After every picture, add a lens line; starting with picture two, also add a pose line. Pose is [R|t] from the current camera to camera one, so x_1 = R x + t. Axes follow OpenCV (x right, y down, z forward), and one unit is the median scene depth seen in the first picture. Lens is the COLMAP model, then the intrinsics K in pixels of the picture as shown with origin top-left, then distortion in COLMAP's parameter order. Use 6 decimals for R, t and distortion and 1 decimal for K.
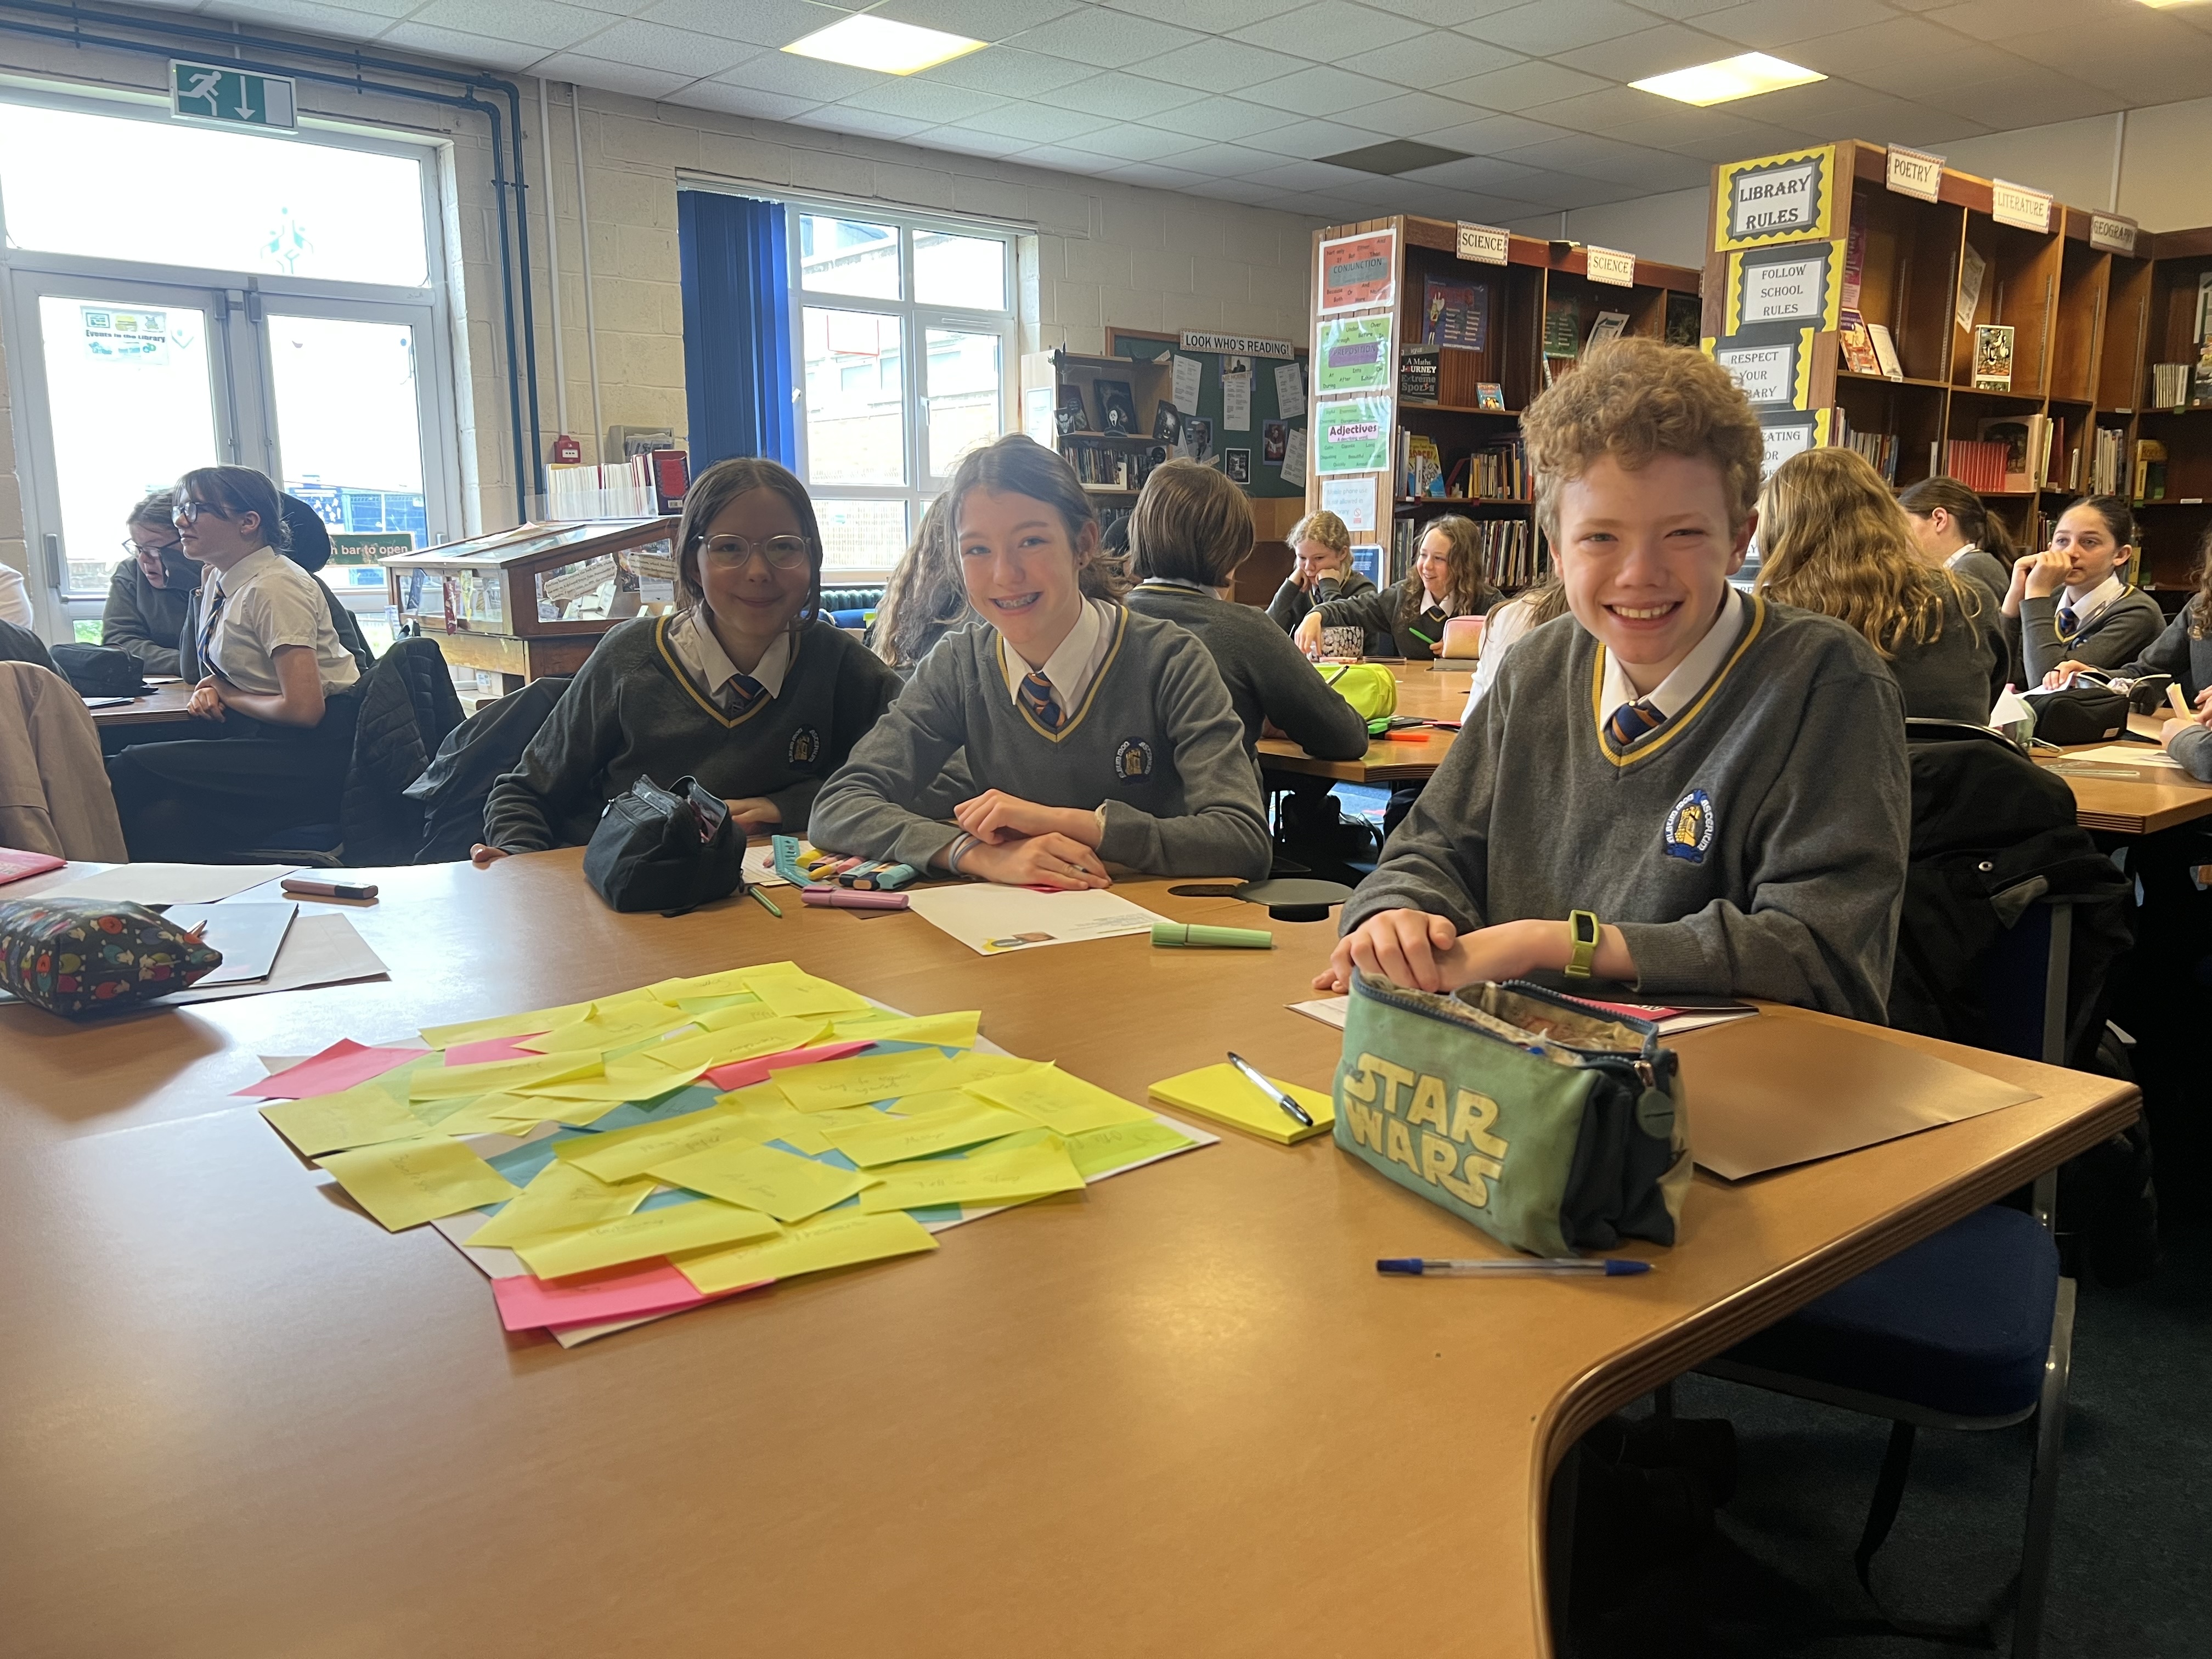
lens RADIAL K [[1667.2, 0, 1107.1], [0, 1667.2, 836.1], [0, 0, 1]] dist [0.000618, -0.004957]
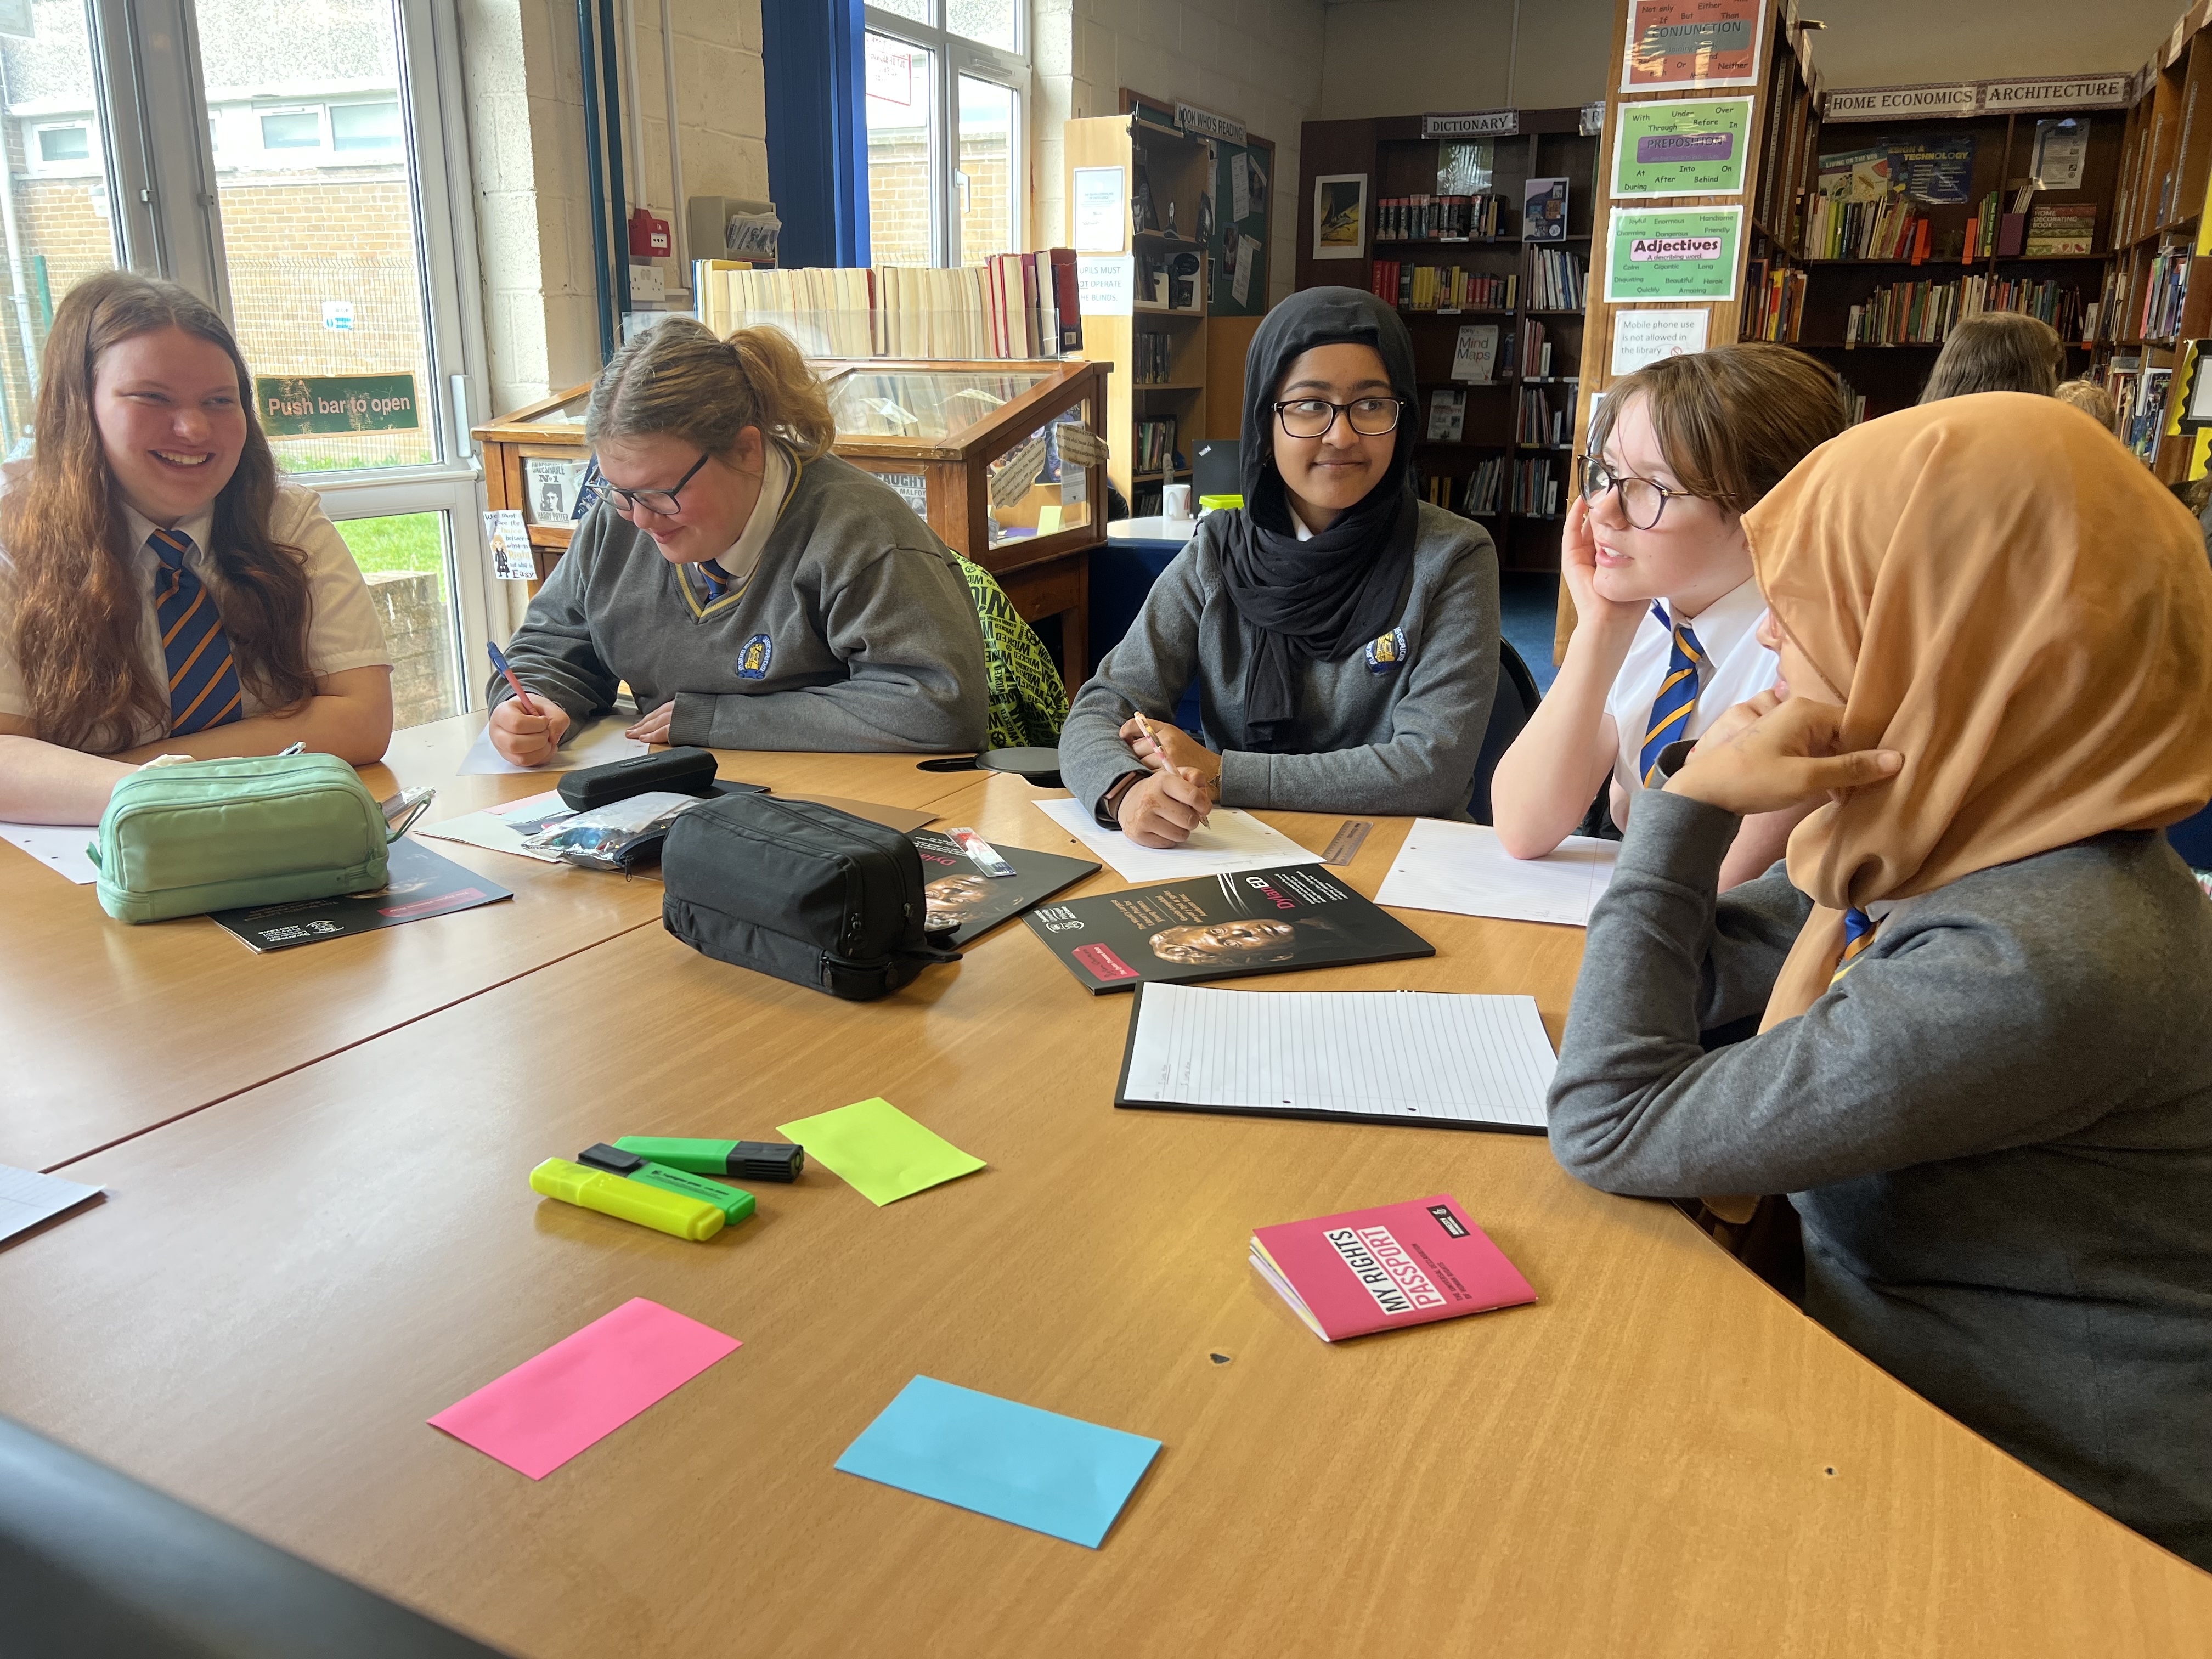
lens RADIAL K [[1667.2, 0, 1104.7], [0, 1667.2, 825.7], [0, 0, 1]] dist [0.000618, -0.004957]
pose [[0.910401, -0.104265, 0.400373, -0.448025], [0.062250, 0.991228, 0.116587, -0.079904], [-0.409017, -0.081218, 0.908905, 0.368918]]
